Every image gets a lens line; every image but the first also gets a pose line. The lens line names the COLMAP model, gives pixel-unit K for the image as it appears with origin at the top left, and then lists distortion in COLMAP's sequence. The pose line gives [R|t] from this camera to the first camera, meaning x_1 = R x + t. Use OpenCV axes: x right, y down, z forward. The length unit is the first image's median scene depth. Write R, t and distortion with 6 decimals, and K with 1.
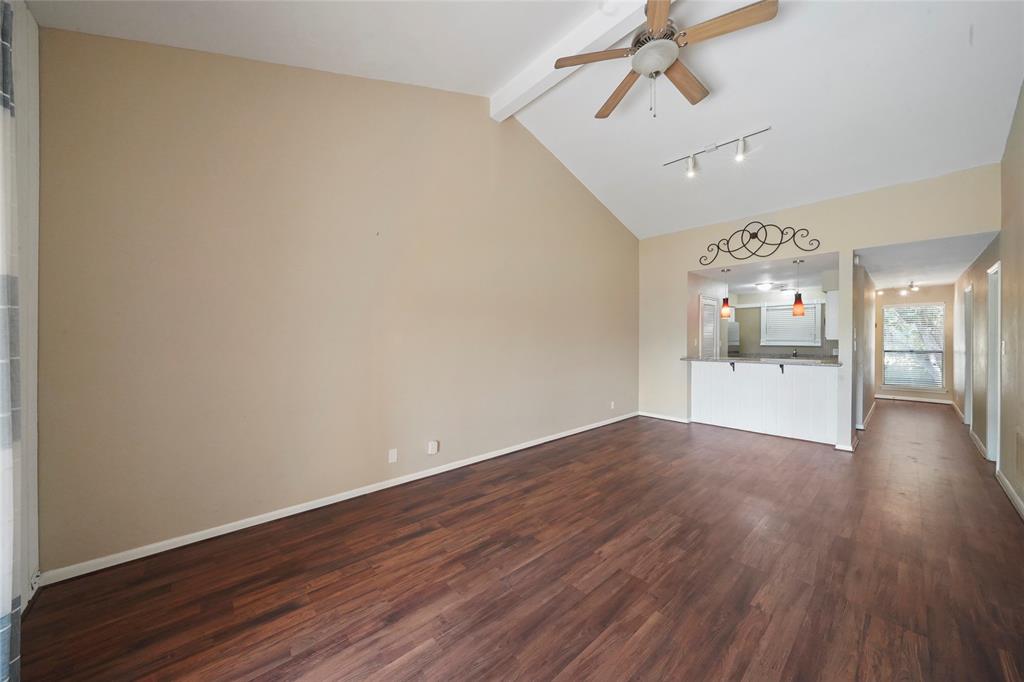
lens RADIAL K [[350.7, 0, 518.7], [0, 350.7, 336.9], [0, 0, 1]] dist [-0.004397, 0.000091]
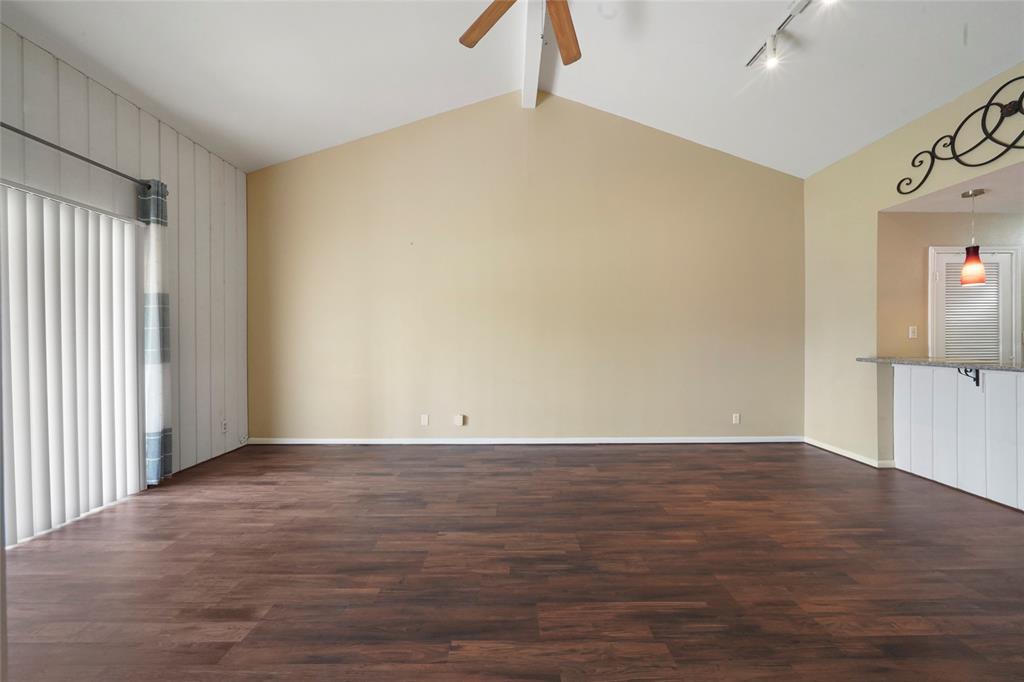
lens RADIAL K [[350.7, 0, 518.7], [0, 350.7, 336.9], [0, 0, 1]] dist [-0.004397, 0.000091]
pose [[0.758049, 0.000697, -0.652197, 0.724619], [-0.000904, 1.000000, 0.000018, 0.045896], [0.652196, 0.000576, 0.758050, 0.281622]]
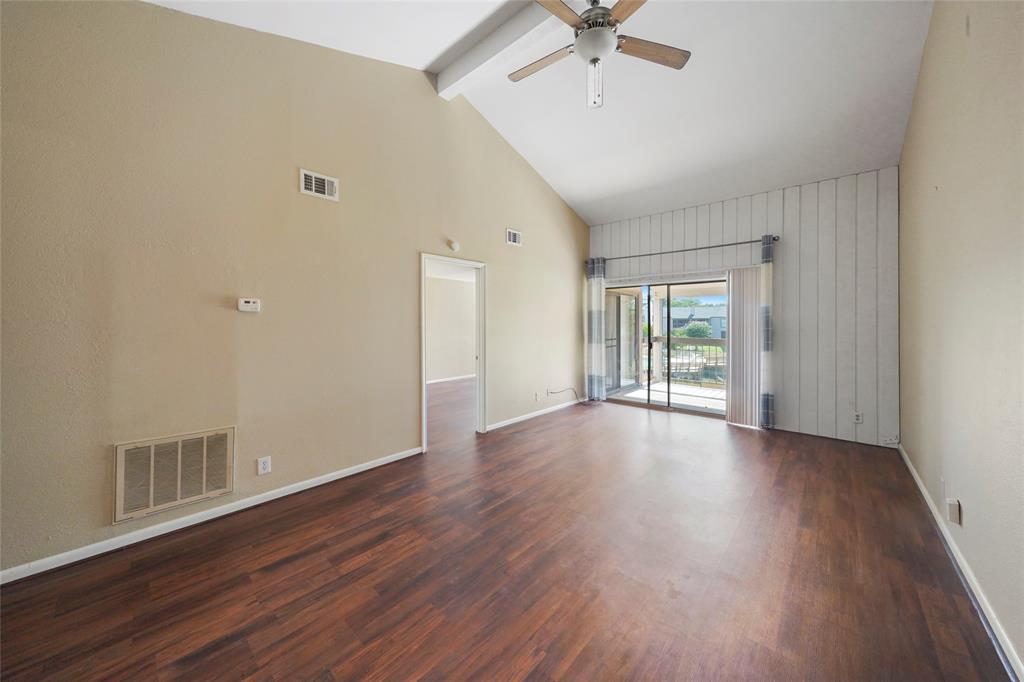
lens RADIAL K [[364.3, 0, 519.9], [0, 364.3, 322.3], [0, 0, 1]] dist [0.000391, 0.000025]
pose [[-0.992829, 0.001632, -0.119529, 0.604539], [0.002112, 0.999990, -0.003892, 0.000643], [0.119522, -0.004116, -0.992823, 1.688942]]
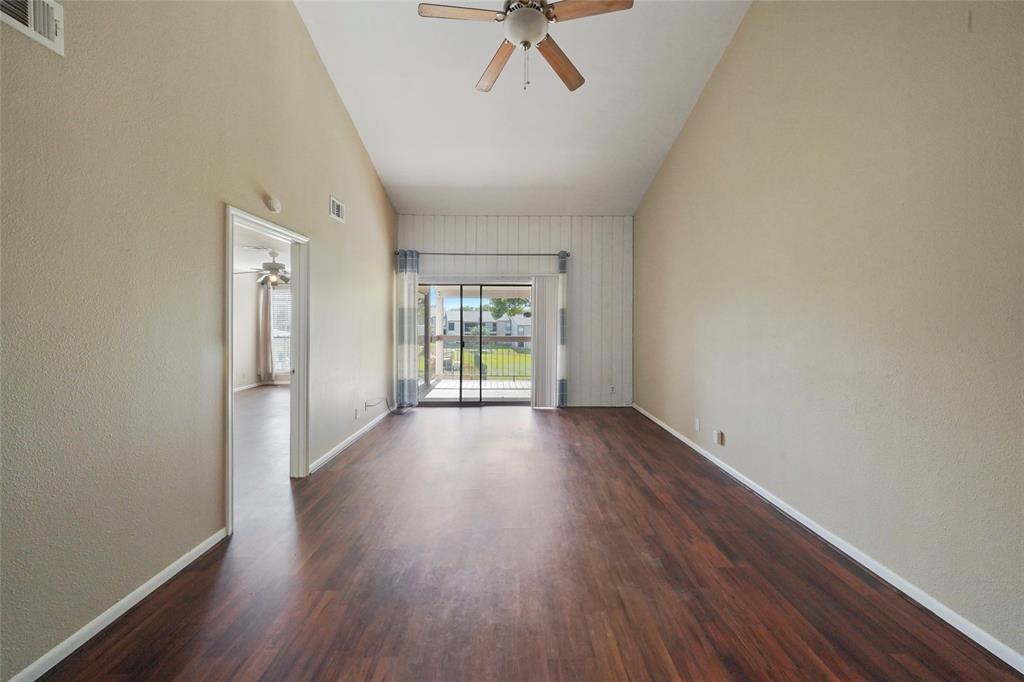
lens RADIAL K [[364.3, 0, 519.9], [0, 364.3, 322.3], [0, 0, 1]] dist [0.000391, 0.000025]
pose [[-0.649534, 0.001507, -0.760331, 0.956491], [0.001683, 0.999998, 0.000544, -0.000289], [0.760330, -0.000926, -0.649536, 1.370108]]
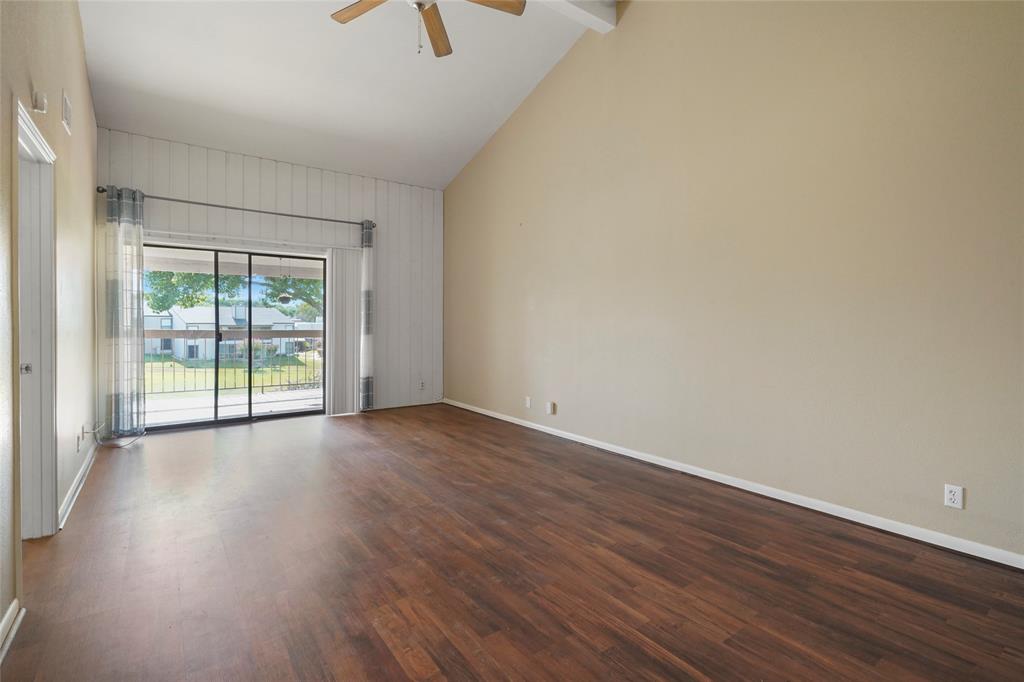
lens RADIAL K [[482.0, 0, 532.2], [0, 482.0, 322.7], [0, 0, 1]] dist [0.001065, 0.000172]
pose [[-0.067178, 0.006617, -0.997719, 1.354044], [-0.000281, 0.999978, 0.006651, 0.051165], [0.997741, 0.000727, -0.067175, 1.156347]]
